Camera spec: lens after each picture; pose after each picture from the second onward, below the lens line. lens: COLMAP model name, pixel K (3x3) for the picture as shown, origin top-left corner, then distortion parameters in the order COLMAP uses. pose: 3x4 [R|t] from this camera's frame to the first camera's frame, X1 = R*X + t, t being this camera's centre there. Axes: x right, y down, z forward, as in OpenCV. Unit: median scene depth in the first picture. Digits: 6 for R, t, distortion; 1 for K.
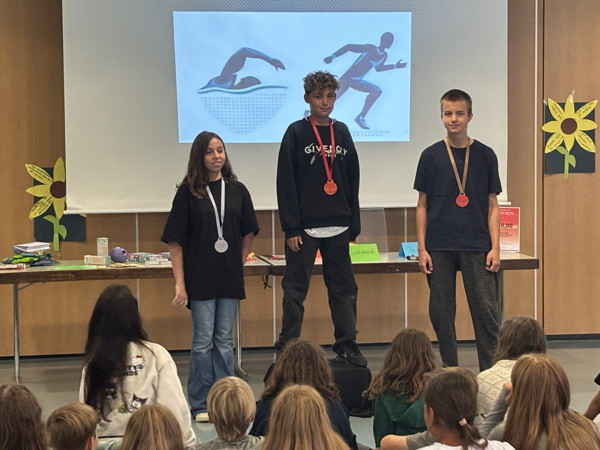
lens RADIAL K [[1682.5, 0, 317.5], [0, 1682.5, 222.6], [0, 0, 1]] dist [0.177837, 0.146665]
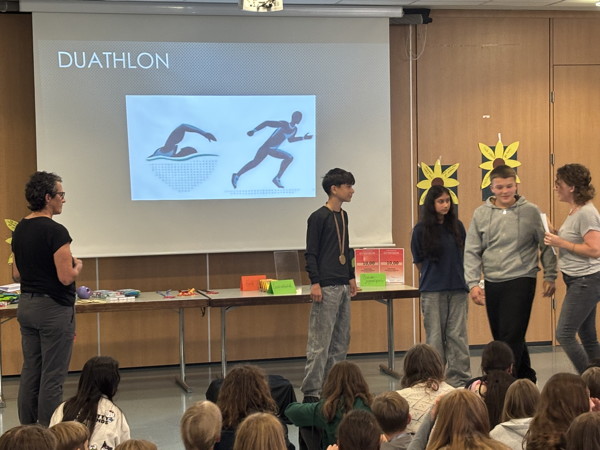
lens RADIAL K [[1239.2, 0, 313.1], [0, 1239.2, 226.3], [0, 0, 1]] dist [0.221130, -0.597698]
pose [[0.996828, -0.013947, 0.078353, -0.020718], [0.015699, 0.999639, -0.021794, -0.006283], [-0.078020, 0.022955, 0.996687, 0.074878]]
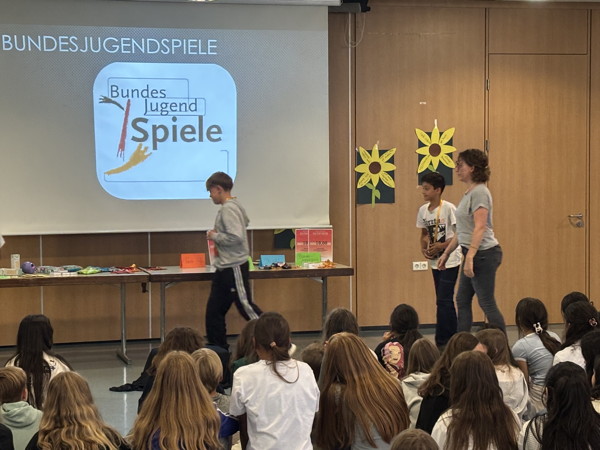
lens RADIAL K [[1352.3, 0, 300.0], [0, 1352.3, 225.0], [0, 0, 1]] dist [0.257497, -0.957973]
pose [[0.995436, -0.003798, 0.095355, -0.010663], [0.005384, 0.999851, -0.016386, 0.004687], [-0.095278, 0.016825, 0.995308, -0.045661]]
